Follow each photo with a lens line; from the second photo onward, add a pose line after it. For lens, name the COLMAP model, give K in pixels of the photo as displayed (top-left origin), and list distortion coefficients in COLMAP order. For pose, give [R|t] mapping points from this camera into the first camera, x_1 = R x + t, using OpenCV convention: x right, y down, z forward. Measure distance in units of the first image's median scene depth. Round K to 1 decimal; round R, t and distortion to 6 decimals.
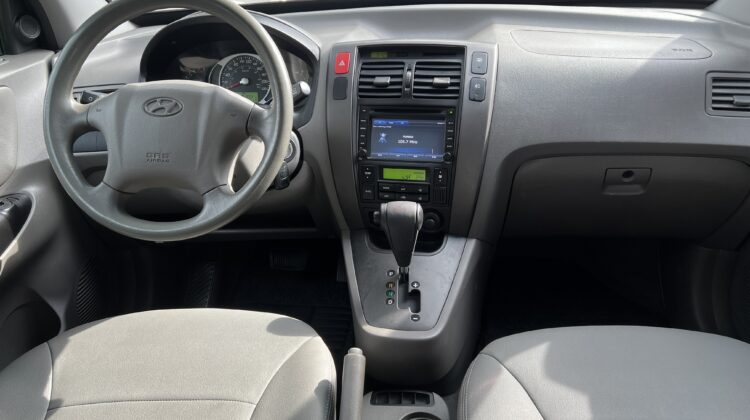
lens RADIAL K [[563.5, 0, 375.0], [0, 563.5, 210.0], [0, 0, 1]] dist [0.064957, -0.080856]
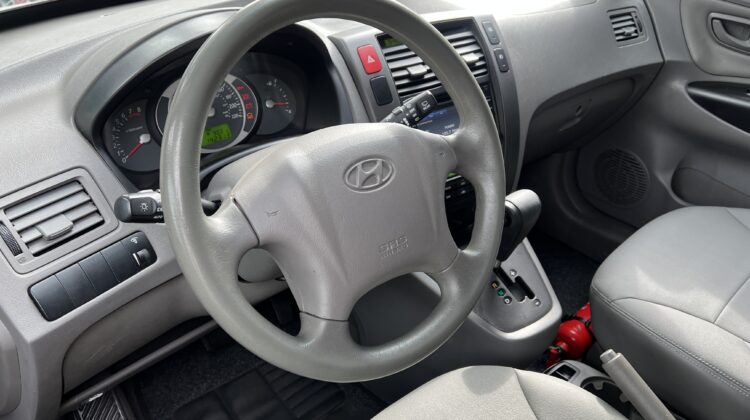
lens RADIAL K [[563.5, 0, 375.0], [0, 563.5, 210.0], [0, 0, 1]] dist [0.064957, -0.080856]
pose [[0.699767, -0.346341, 0.624799, -0.671062], [0.297894, 0.936414, 0.185438, -0.219968], [-0.649296, 0.056361, 0.758445, 0.425514]]
